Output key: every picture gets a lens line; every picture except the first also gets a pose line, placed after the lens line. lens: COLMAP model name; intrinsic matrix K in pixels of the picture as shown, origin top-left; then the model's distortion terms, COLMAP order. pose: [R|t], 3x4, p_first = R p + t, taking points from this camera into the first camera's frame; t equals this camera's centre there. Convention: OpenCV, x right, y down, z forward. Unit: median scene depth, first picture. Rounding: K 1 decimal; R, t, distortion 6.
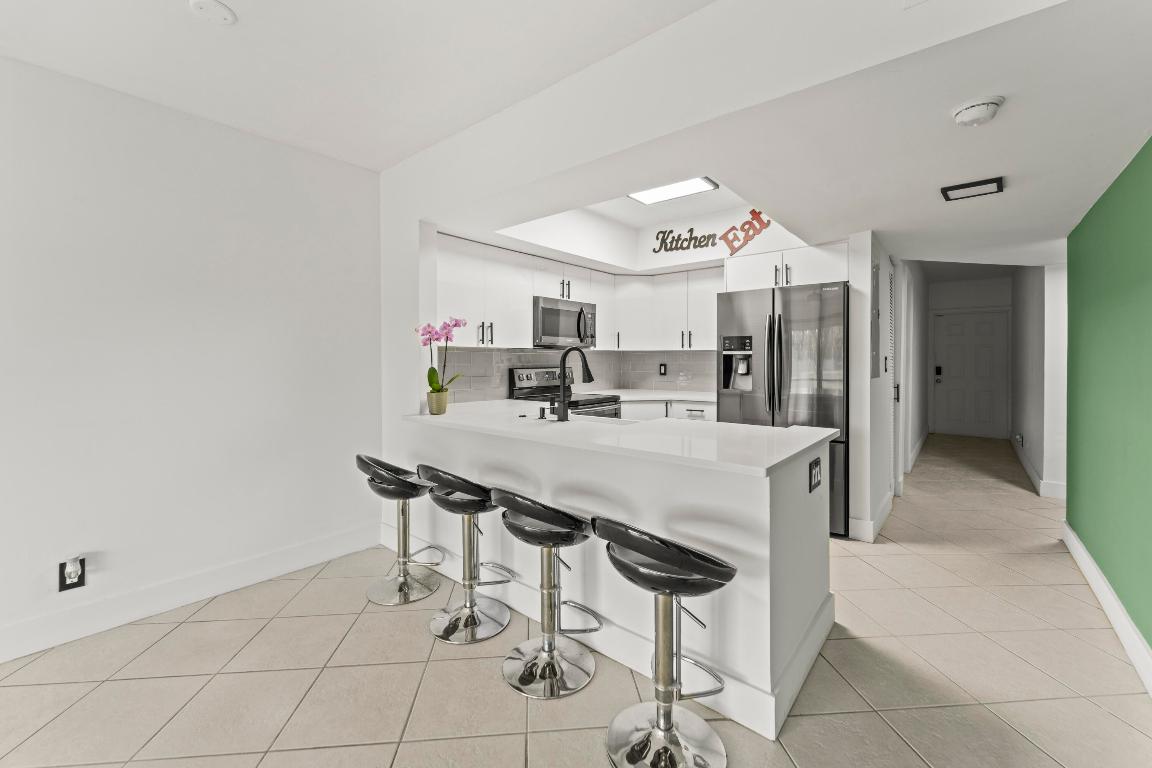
lens RADIAL K [[465.8, 0, 572.5], [0, 465.8, 361.4], [0, 0, 1]] dist [-0.000158, 0.000009]
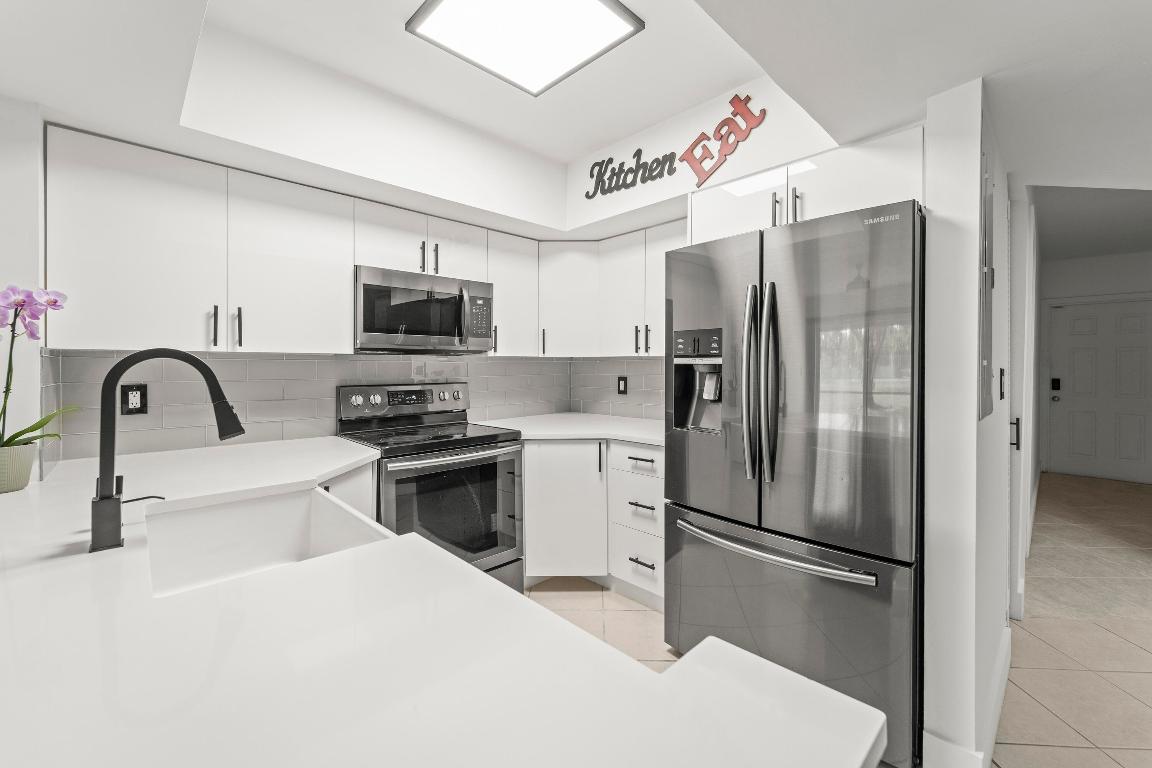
lens RADIAL K [[464.2, 0, 577.1], [0, 464.2, 371.3], [0, 0, 1]] dist [0.000689, -0.000080]
pose [[0.994760, 0.001201, -0.102235, 0.252449], [-0.000423, 0.999971, 0.007632, -0.010200], [0.102241, -0.007549, 0.994731, 0.429483]]
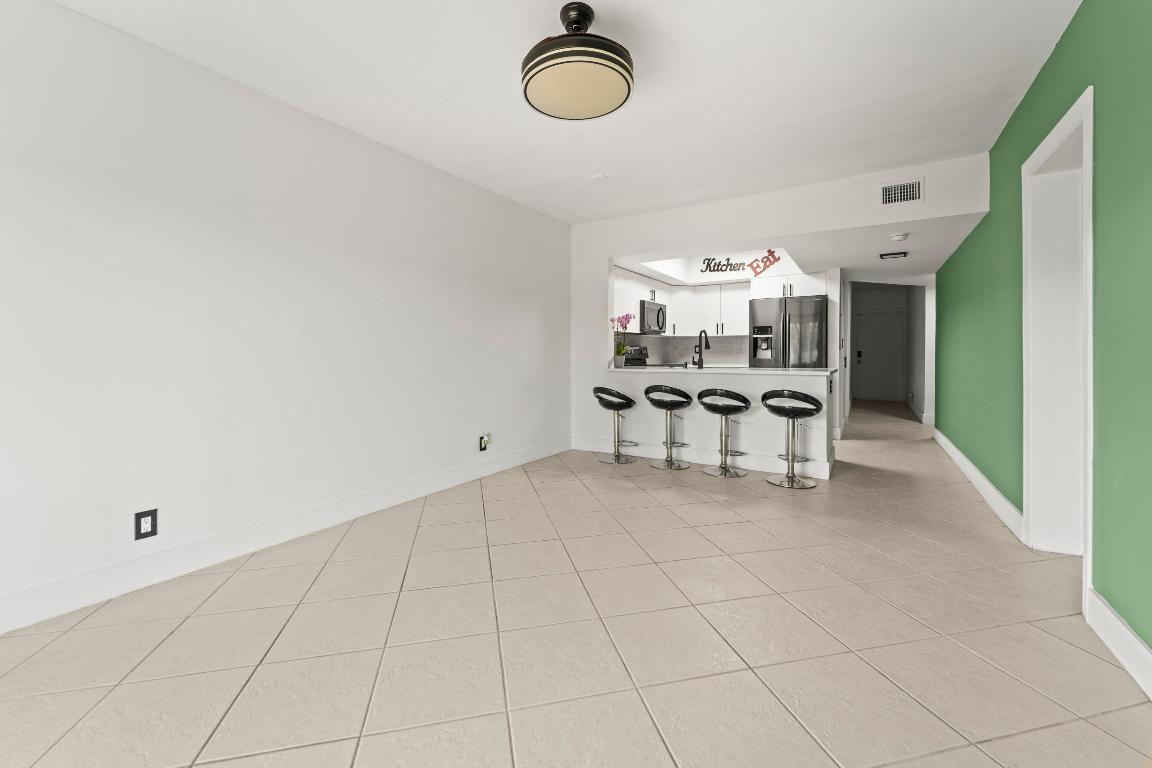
lens RADIAL K [[465.8, 0, 572.5], [0, 465.8, 361.4], [0, 0, 1]] dist [-0.000158, 0.000009]
pose [[0.990426, -0.004360, 0.137978, -0.518336], [0.002915, 0.999939, 0.010670, 0.049775], [-0.138016, -0.010166, 0.990378, -0.529624]]
